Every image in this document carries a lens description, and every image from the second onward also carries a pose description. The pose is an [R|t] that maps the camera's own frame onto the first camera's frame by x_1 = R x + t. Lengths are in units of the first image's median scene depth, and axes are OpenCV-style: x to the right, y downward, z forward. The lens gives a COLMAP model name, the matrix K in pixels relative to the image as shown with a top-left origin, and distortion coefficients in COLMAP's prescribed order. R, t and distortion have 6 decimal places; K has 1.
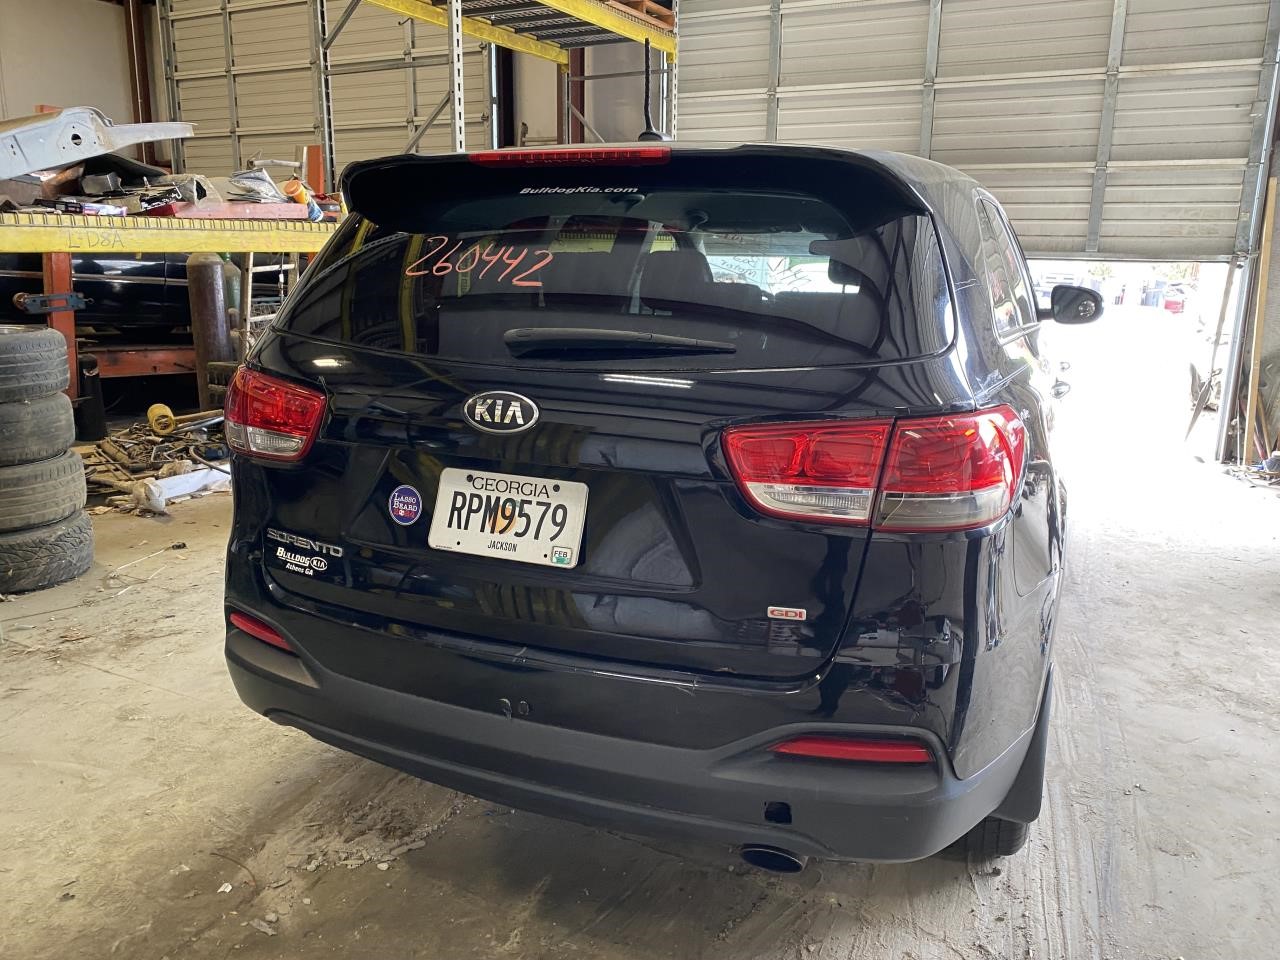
lens RADIAL K [[957.5, 0, 653.5], [0, 957.5, 481.3], [0, 0, 1]] dist [0.010596, 0.003012]
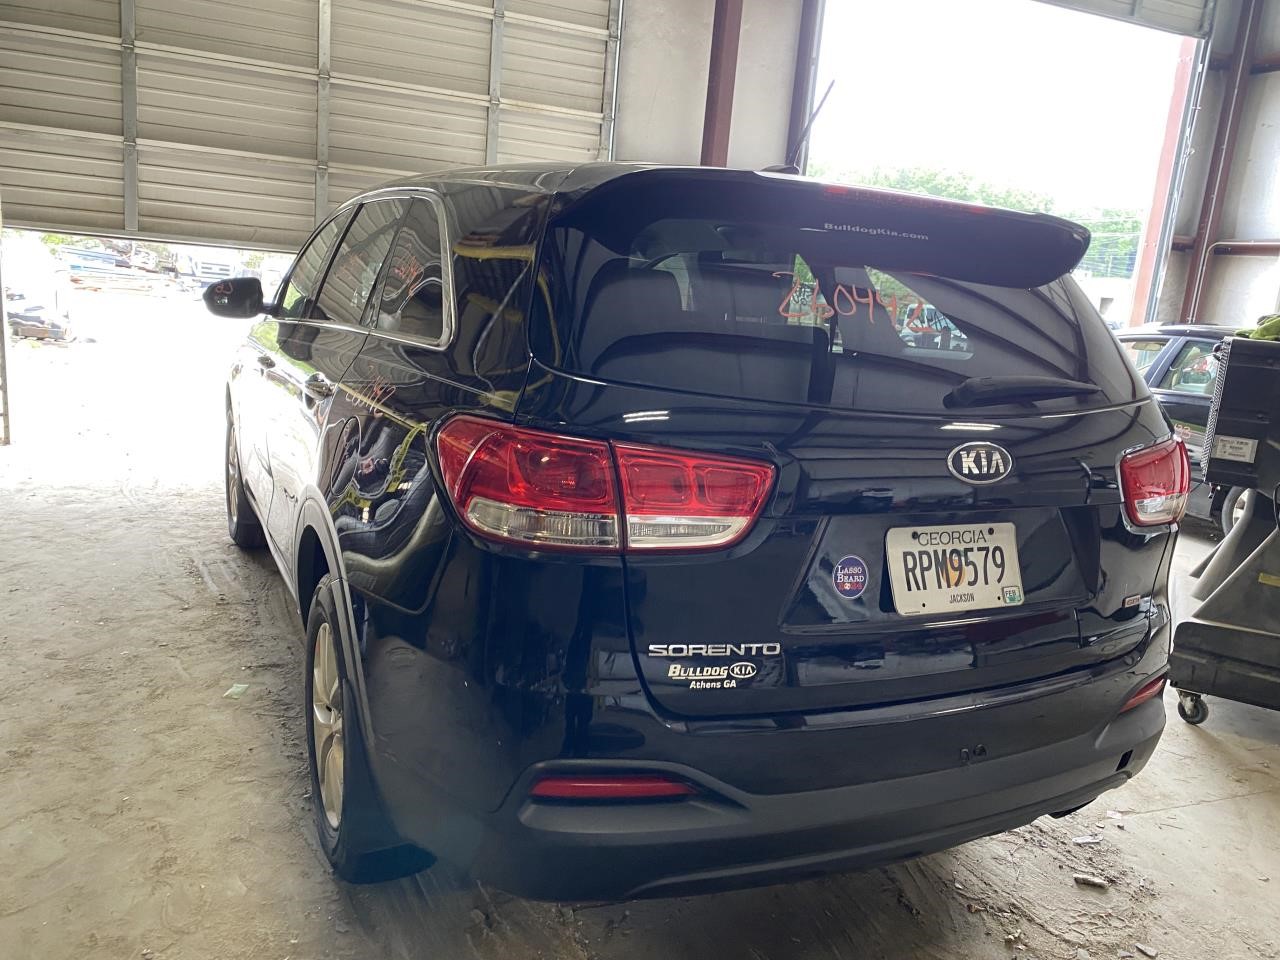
lens RADIAL K [[957.5, 0, 653.5], [0, 957.5, 481.3], [0, 0, 1]] dist [0.010596, 0.003012]
pose [[0.682000, -0.108879, 0.723202, -1.049921], [0.102354, 0.993334, 0.053025, -0.133330], [-0.724154, 0.037860, 0.688598, 0.534449]]
